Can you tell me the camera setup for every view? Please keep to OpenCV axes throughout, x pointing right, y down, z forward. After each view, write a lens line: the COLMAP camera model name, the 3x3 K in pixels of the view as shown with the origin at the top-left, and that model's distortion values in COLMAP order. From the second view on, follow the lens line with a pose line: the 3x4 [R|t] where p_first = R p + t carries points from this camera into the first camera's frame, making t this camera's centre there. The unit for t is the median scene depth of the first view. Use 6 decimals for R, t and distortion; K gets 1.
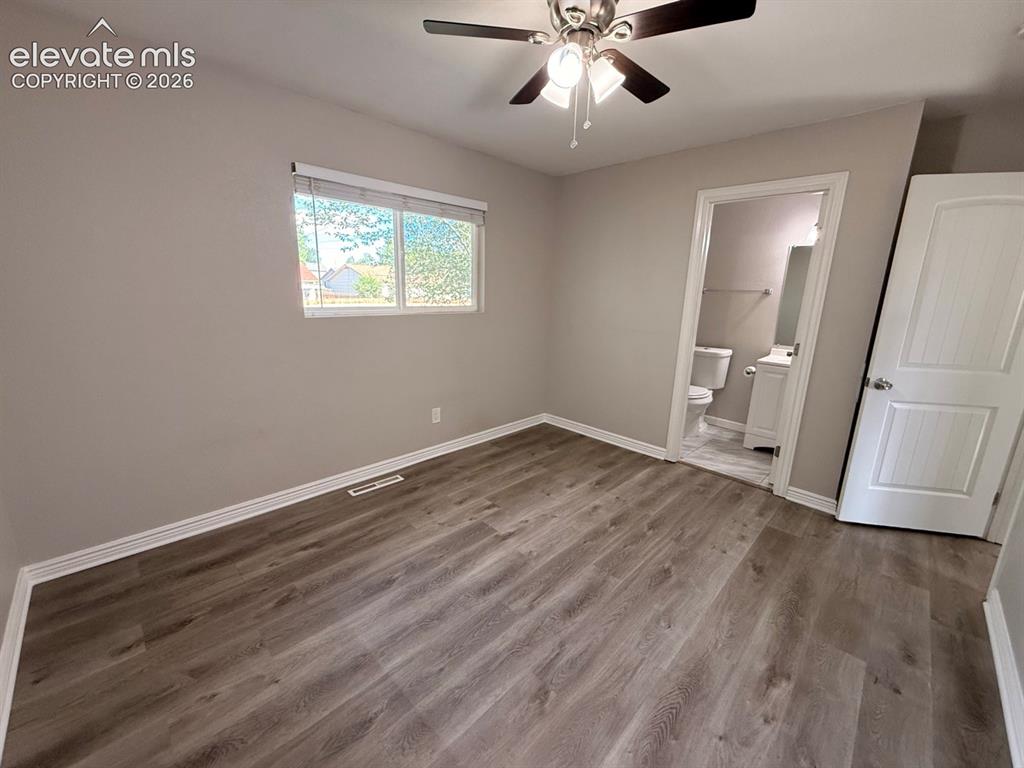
lens RADIAL K [[408.7, 0, 507.0], [0, 408.7, 376.4], [0, 0, 1]] dist [0.000008, 0.000305]
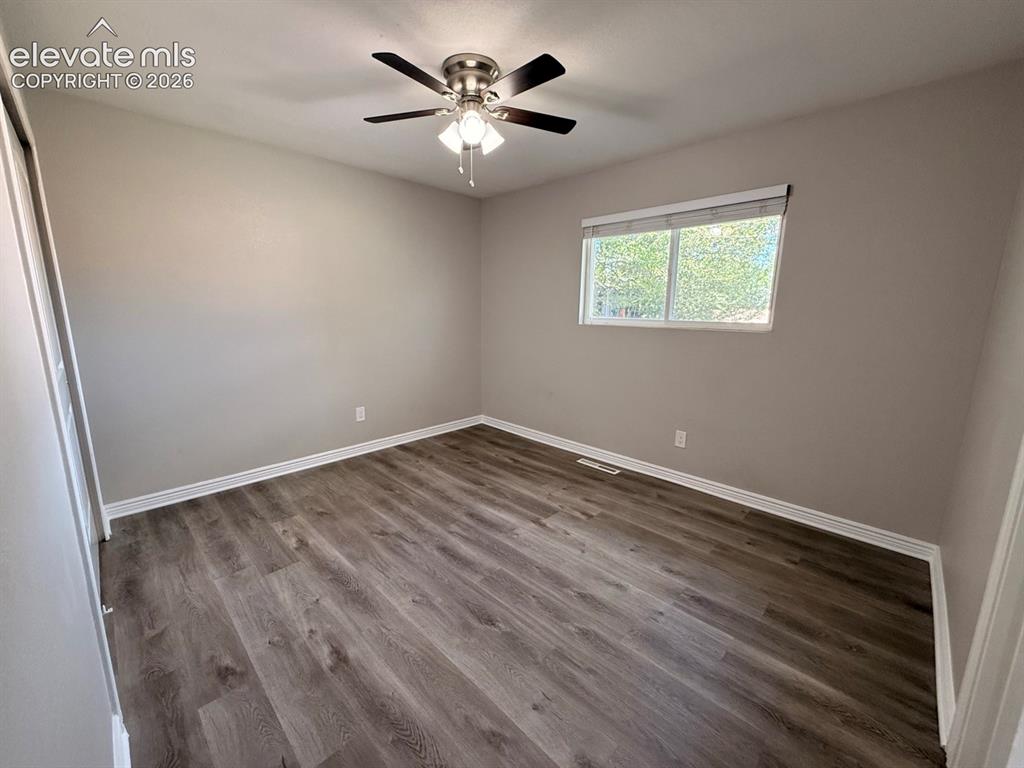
lens RADIAL K [[408.7, 0, 514.4], [0, 408.7, 379.0], [0, 0, 1]] dist [0.000008, 0.000305]
pose [[0.019661, 0.152356, -0.988130, 1.117237], [-0.217511, 0.965301, 0.144508, -0.137397], [0.975860, 0.212088, 0.052118, 0.871975]]
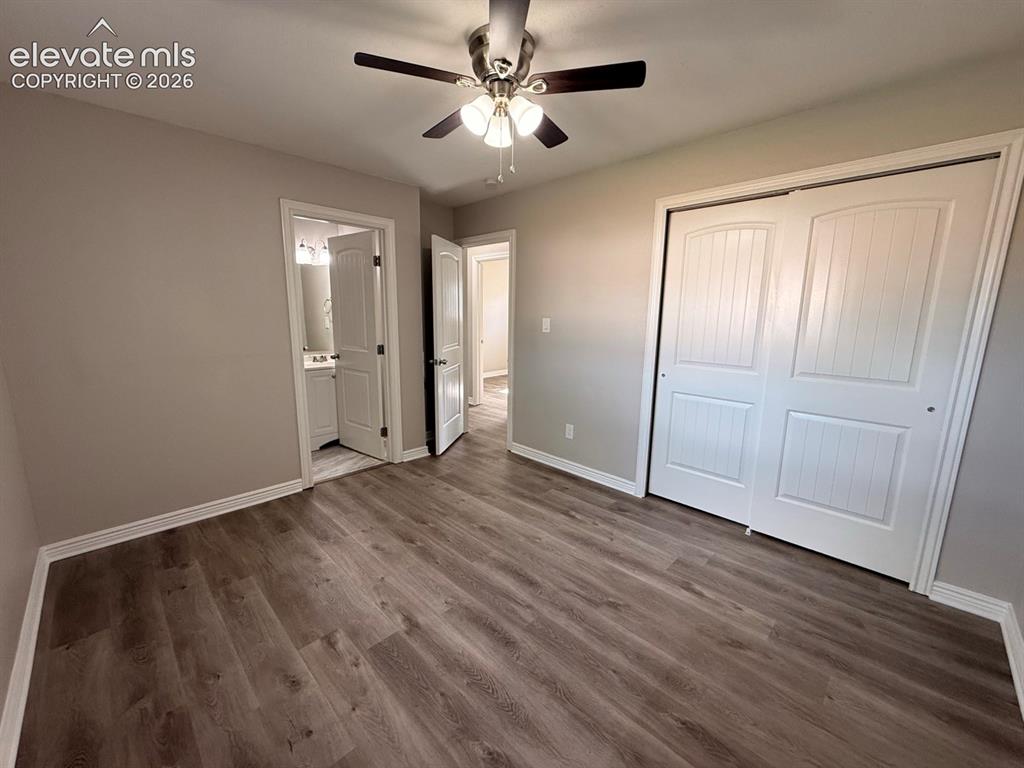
lens RADIAL K [[408.7, 0, 505.3], [0, 408.7, 386.7], [0, 0, 1]] dist [0.000008, 0.000305]
pose [[0.006694, -0.212641, 0.977108, -0.731580], [0.201451, 0.957383, 0.206968, -0.184645], [-0.979476, 0.195454, 0.049245, 0.761686]]
